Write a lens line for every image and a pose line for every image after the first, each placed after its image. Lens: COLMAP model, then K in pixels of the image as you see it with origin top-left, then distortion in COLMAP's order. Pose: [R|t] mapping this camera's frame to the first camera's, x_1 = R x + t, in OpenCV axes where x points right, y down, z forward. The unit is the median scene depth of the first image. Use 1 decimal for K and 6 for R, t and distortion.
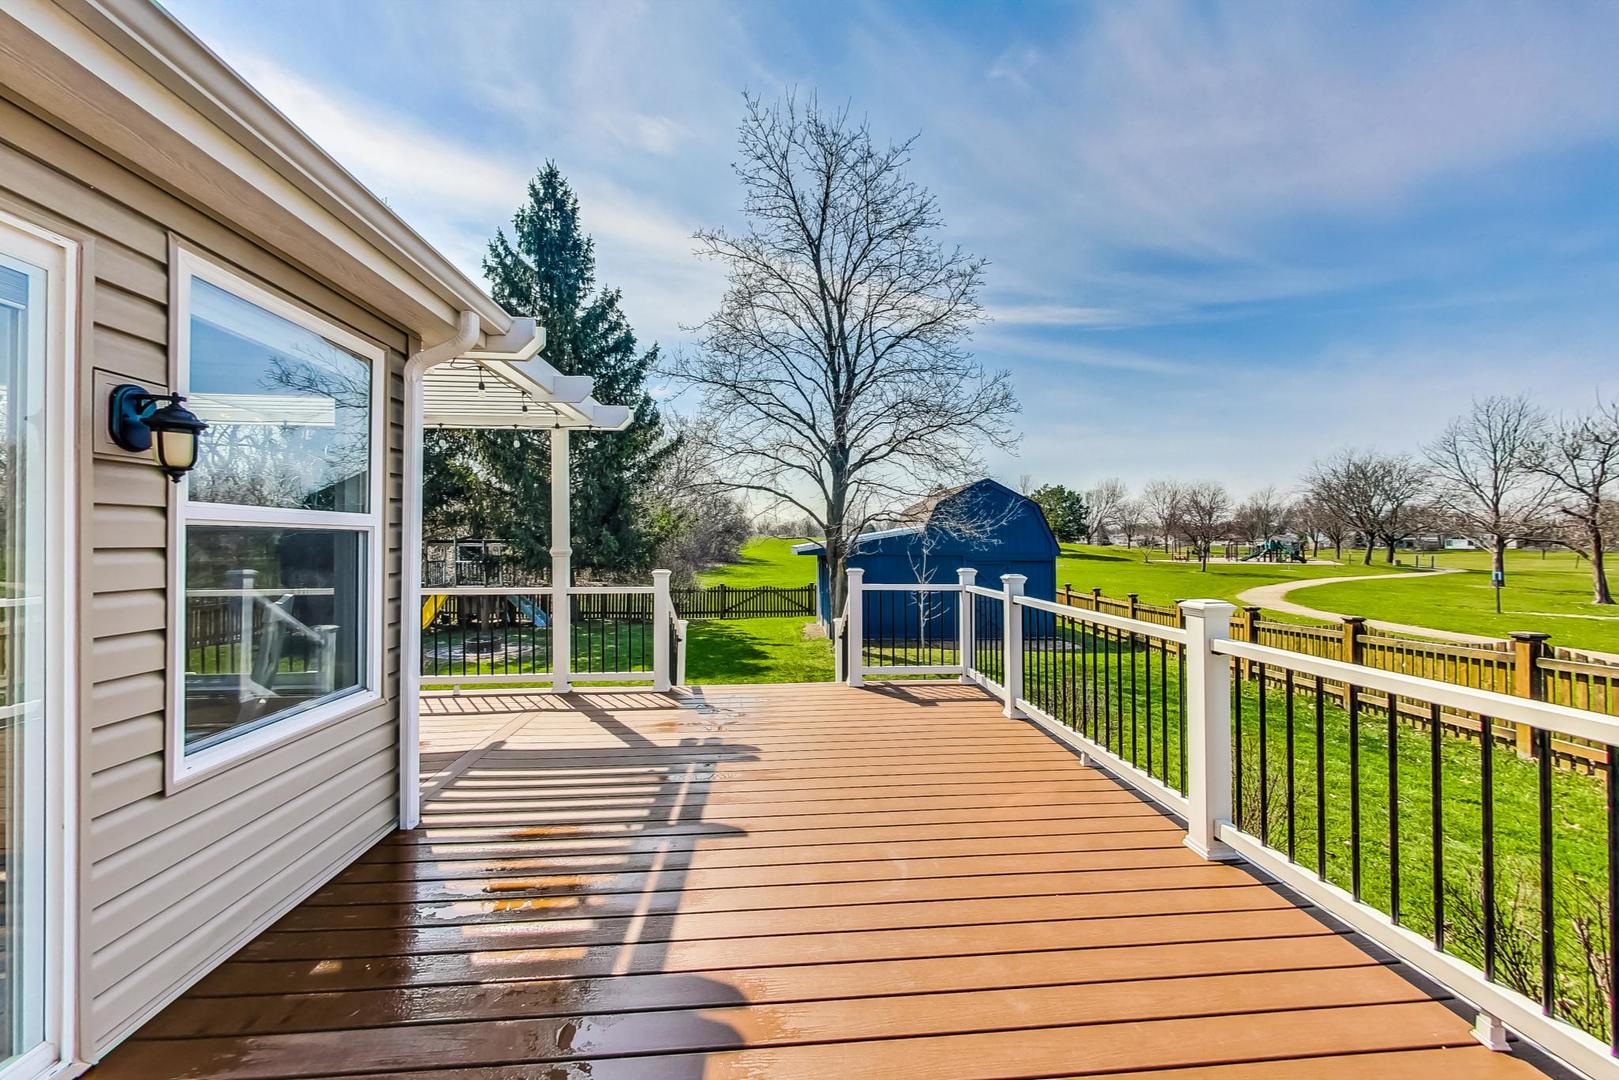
lens RADIAL K [[590.1, 0, 809.7], [0, 590.1, 539.6], [0, 0, 1]] dist [-0.001550, -0.000046]
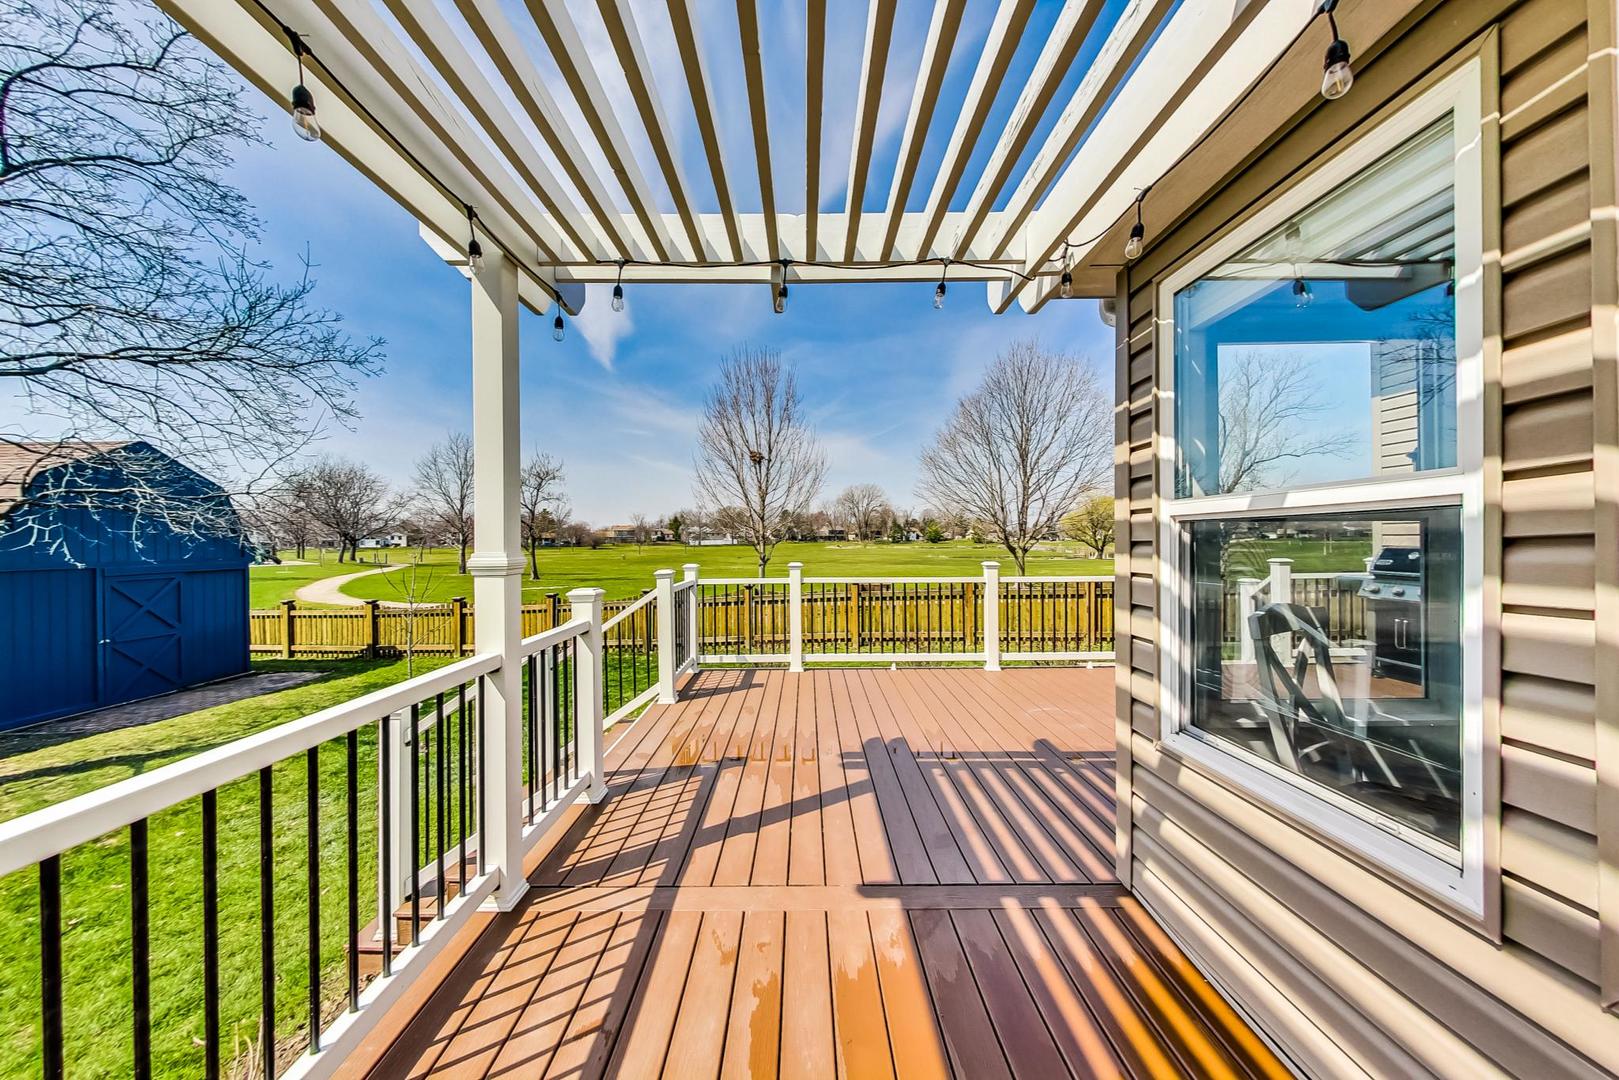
lens RADIAL K [[590.1, 0, 817.1], [0, 590.1, 538.9], [0, 0, 1]] dist [-0.001550, -0.000046]
pose [[0.061511, 0.001171, 0.998106, -0.169566], [0.001136, 0.999999, -0.001243, 0.000968], [-0.998106, 0.001210, 0.061510, 0.156141]]
